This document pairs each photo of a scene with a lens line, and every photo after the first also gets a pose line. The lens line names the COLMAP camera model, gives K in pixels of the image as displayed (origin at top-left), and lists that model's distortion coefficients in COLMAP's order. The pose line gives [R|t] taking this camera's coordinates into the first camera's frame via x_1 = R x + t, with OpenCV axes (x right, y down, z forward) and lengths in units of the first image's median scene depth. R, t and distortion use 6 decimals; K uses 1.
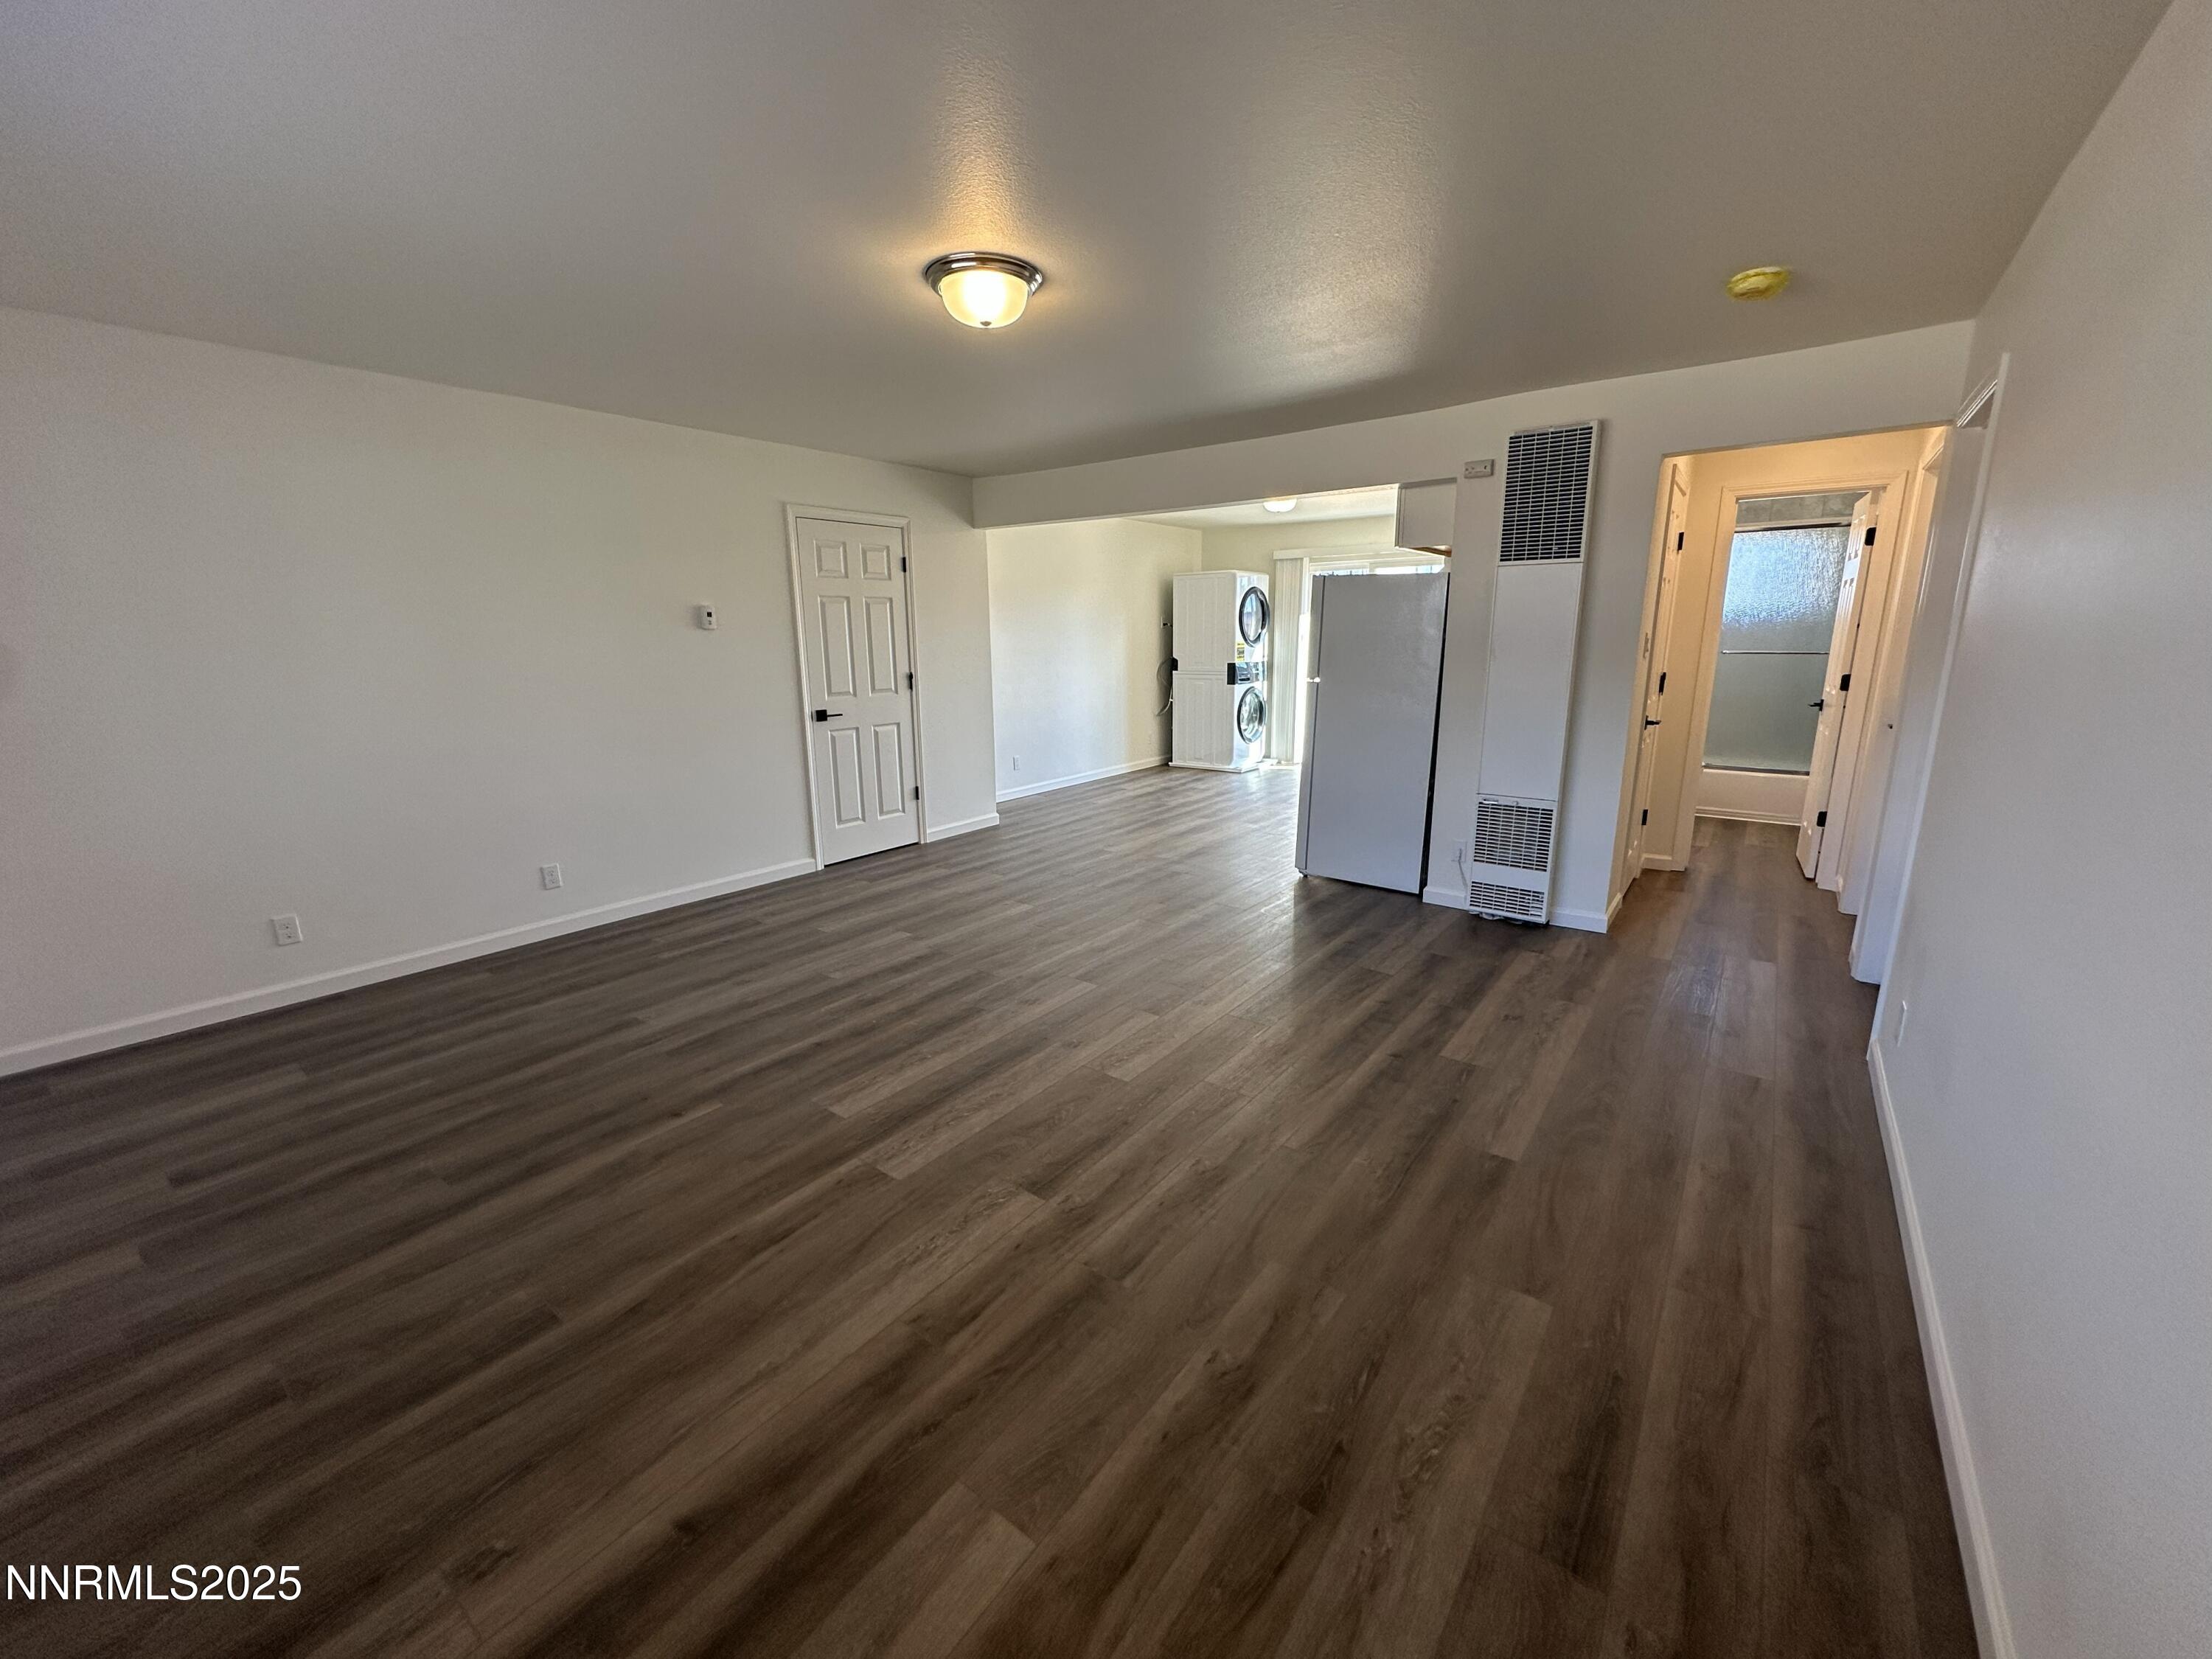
lens RADIAL K [[880.2, 0, 1106.0], [0, 880.2, 829.5], [0, 0, 1]] dist [-0.000693, 0.000001]
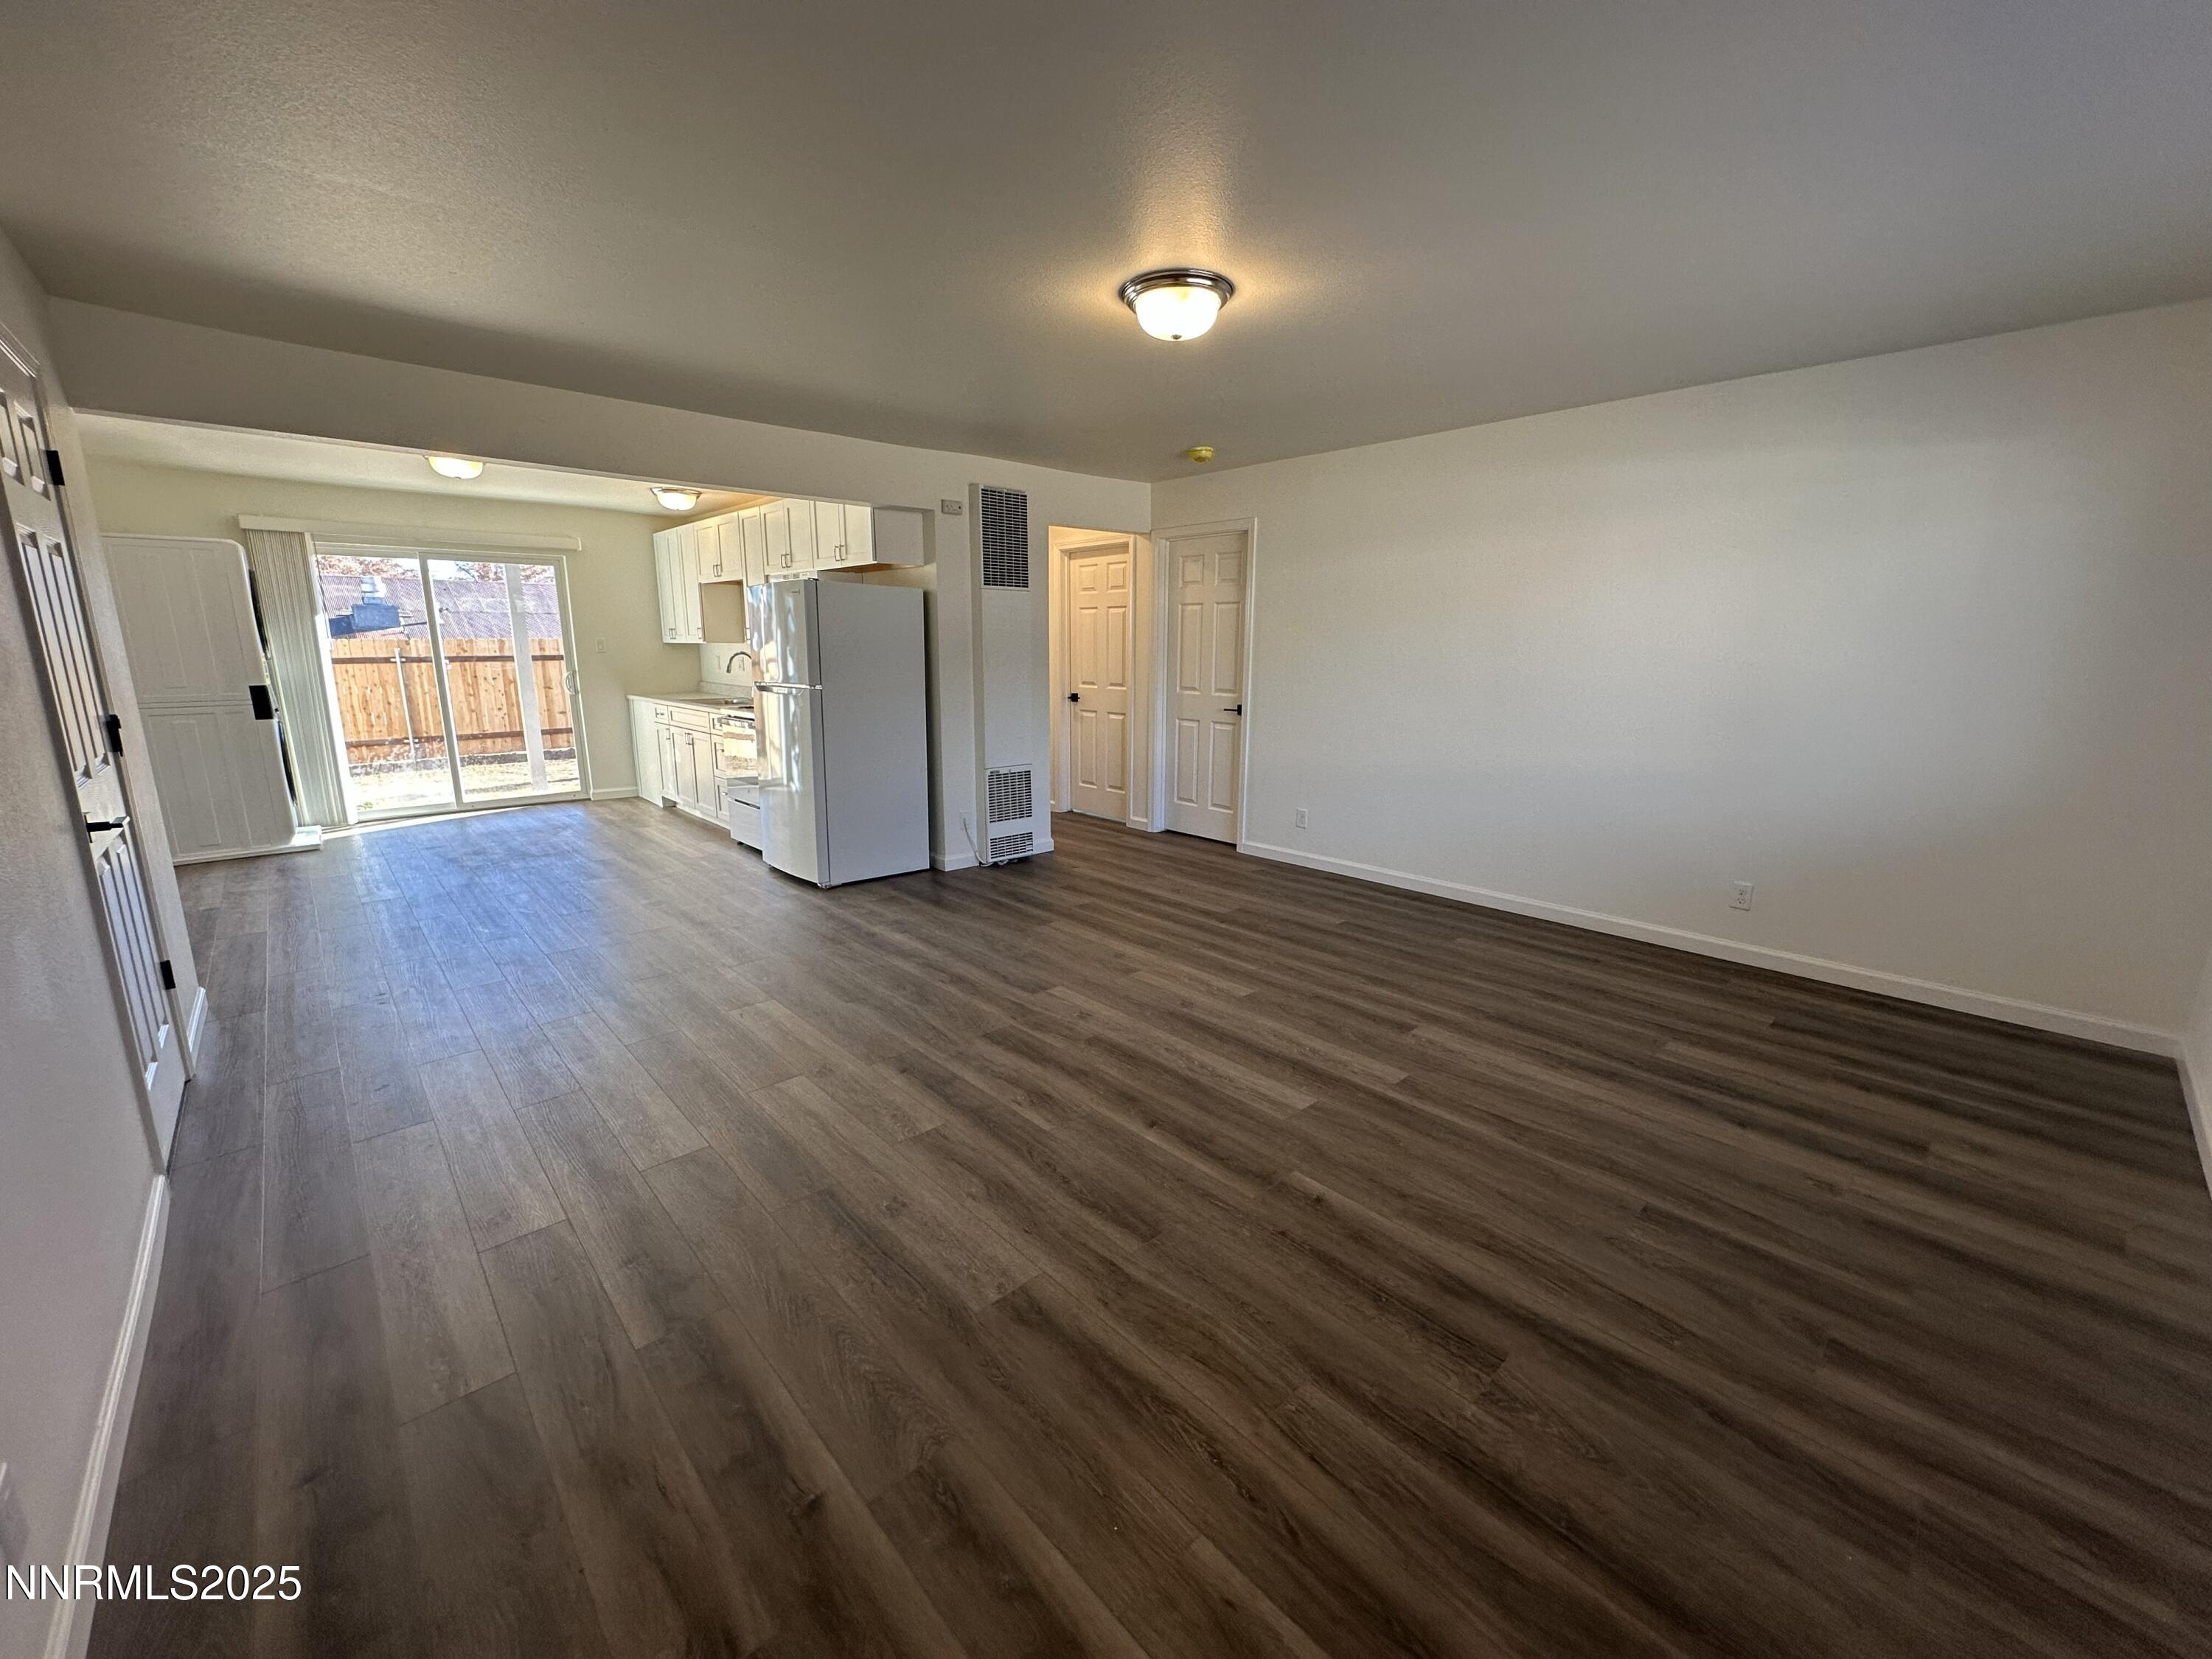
lens RADIAL K [[880.2, 0, 1106.0], [0, 880.2, 829.5], [0, 0, 1]] dist [-0.000693, 0.000001]
pose [[0.179177, -0.193739, 0.964552, -1.075958], [0.210925, 0.965186, 0.154684, -0.160721], [-0.960940, 0.175733, 0.213803, 0.812172]]
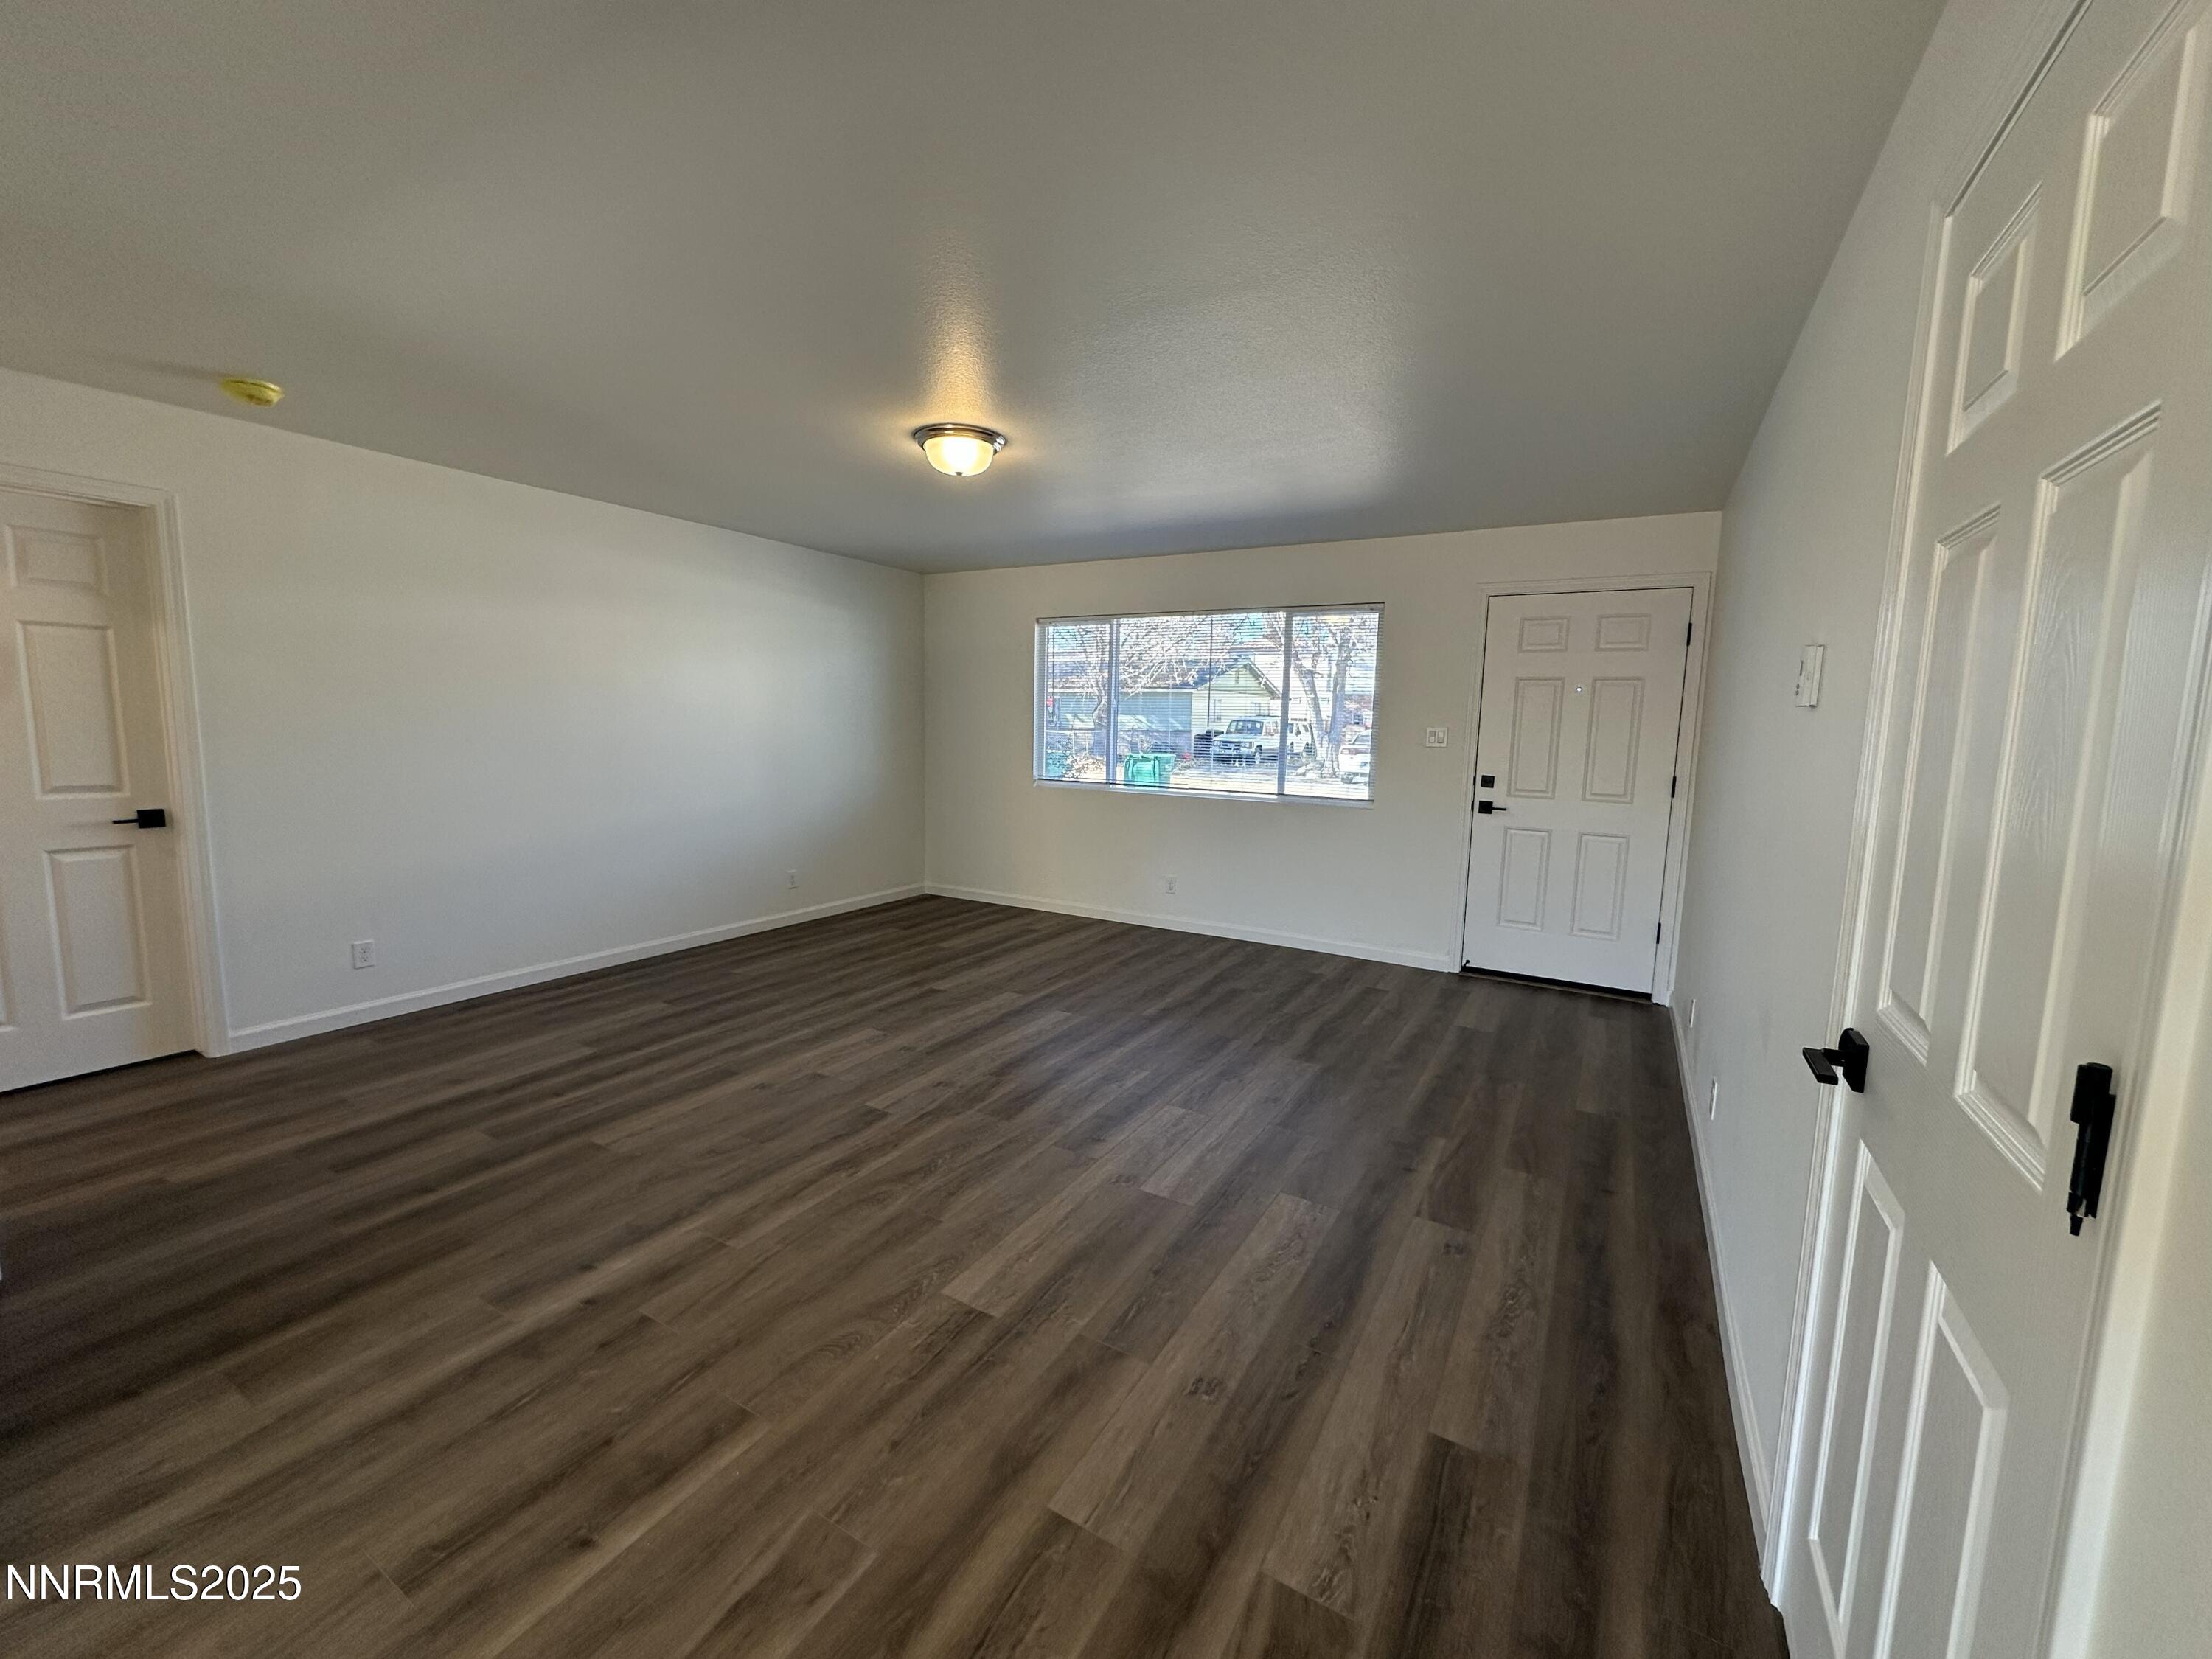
lens RADIAL K [[880.2, 0, 1106.0], [0, 880.2, 829.5], [0, 0, 1]] dist [-0.000693, 0.000001]
pose [[-0.993556, 0.003150, -0.113302, -0.172625], [-0.035595, 0.940371, 0.338283, -0.446302], [0.107611, 0.340136, -0.934199, 2.024410]]
